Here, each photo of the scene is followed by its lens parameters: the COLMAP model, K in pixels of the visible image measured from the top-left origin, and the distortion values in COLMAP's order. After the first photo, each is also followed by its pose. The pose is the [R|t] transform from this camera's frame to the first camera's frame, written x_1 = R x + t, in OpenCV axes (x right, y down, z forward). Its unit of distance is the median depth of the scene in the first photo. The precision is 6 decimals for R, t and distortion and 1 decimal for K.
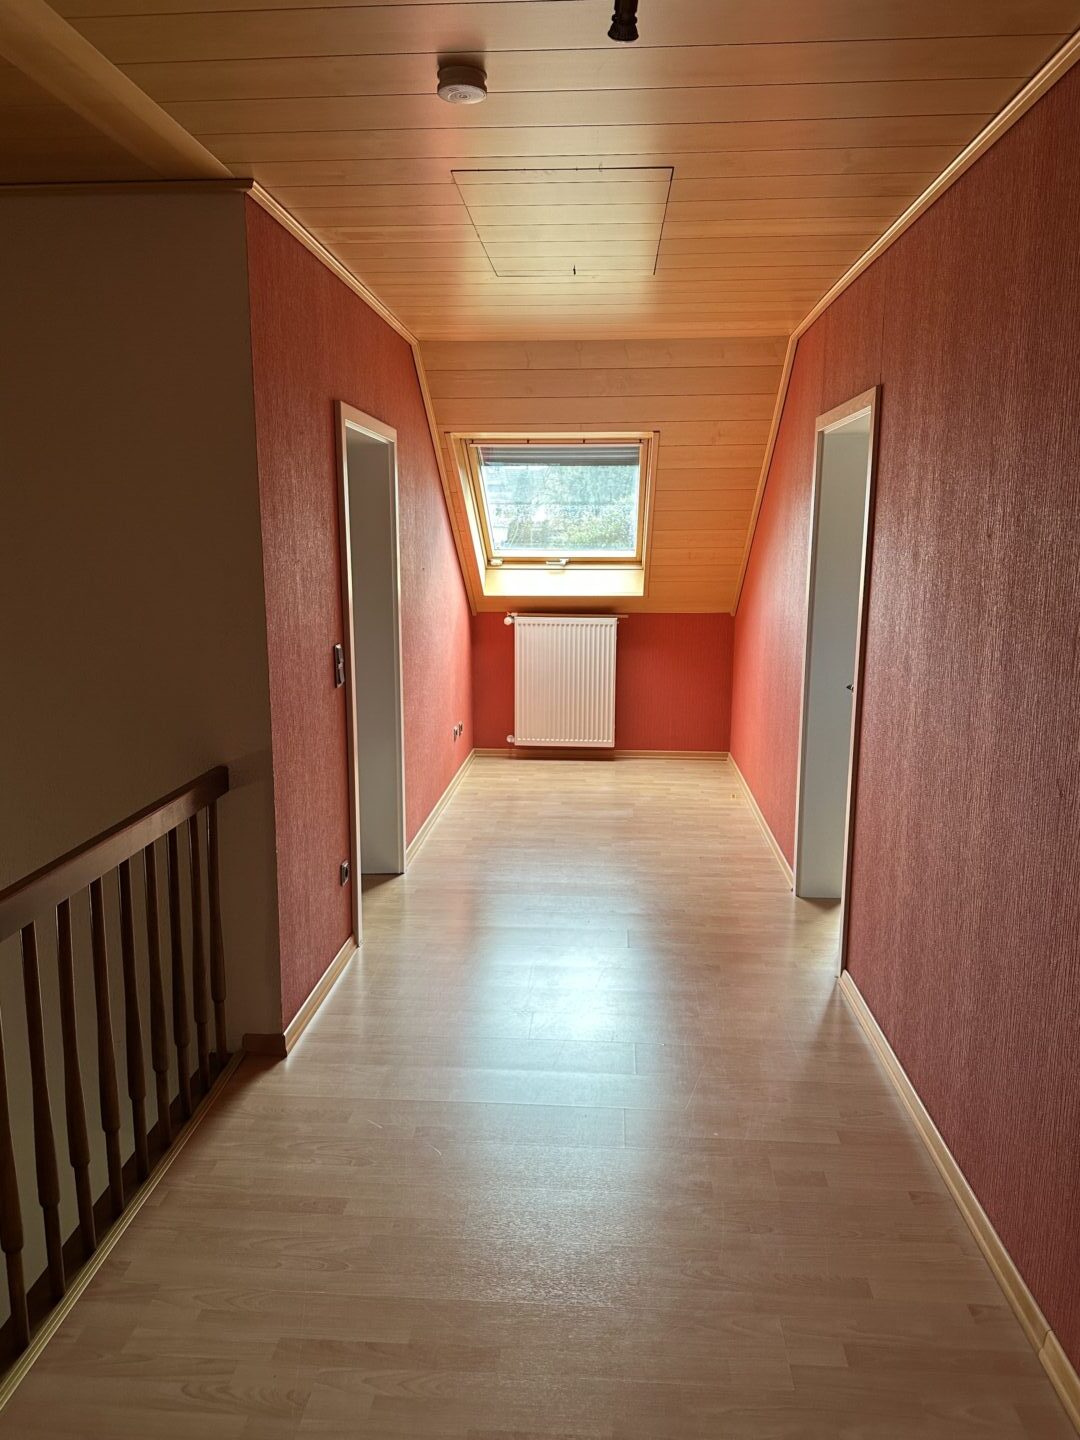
lens RADIAL K [[1072.9, 0, 537.9], [0, 1072.9, 721.4], [0, 0, 1]] dist [0.000994, -0.001171]
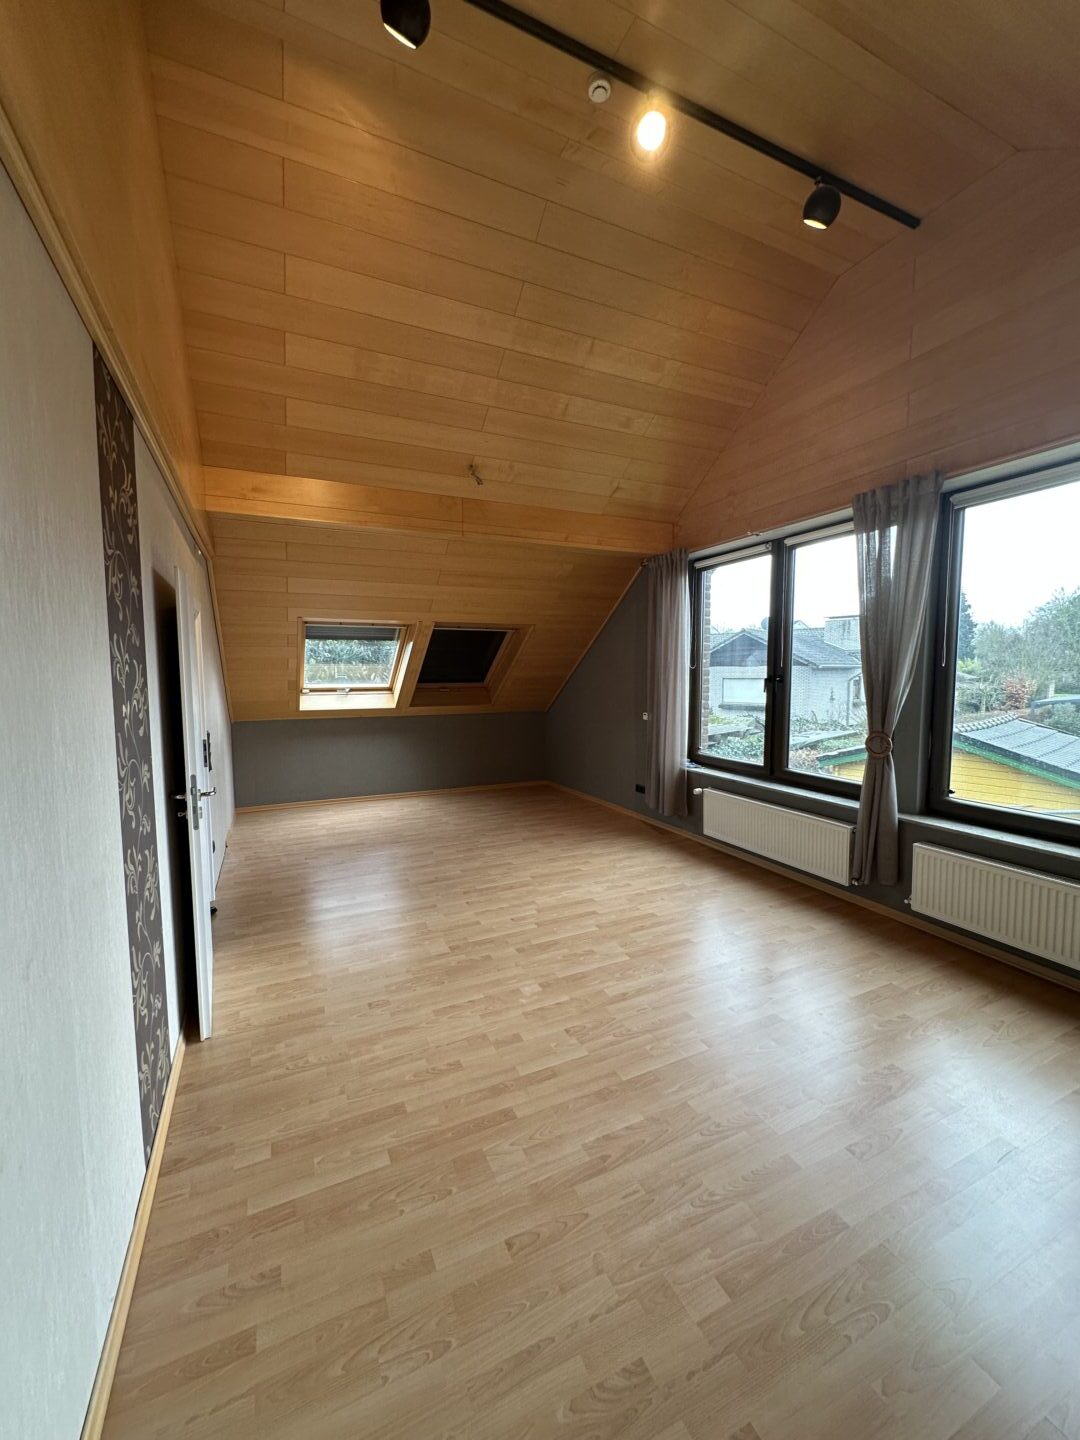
lens RADIAL K [[574.4, 0, 537.2], [0, 574.4, 721.9], [0, 0, 1]] dist [0.000787, -0.000001]
pose [[0.875771, -0.052029, 0.479914, -0.149216], [0.094961, 0.993317, -0.065599, -0.013064], [-0.473294, 0.103023, 0.874859, 0.085687]]
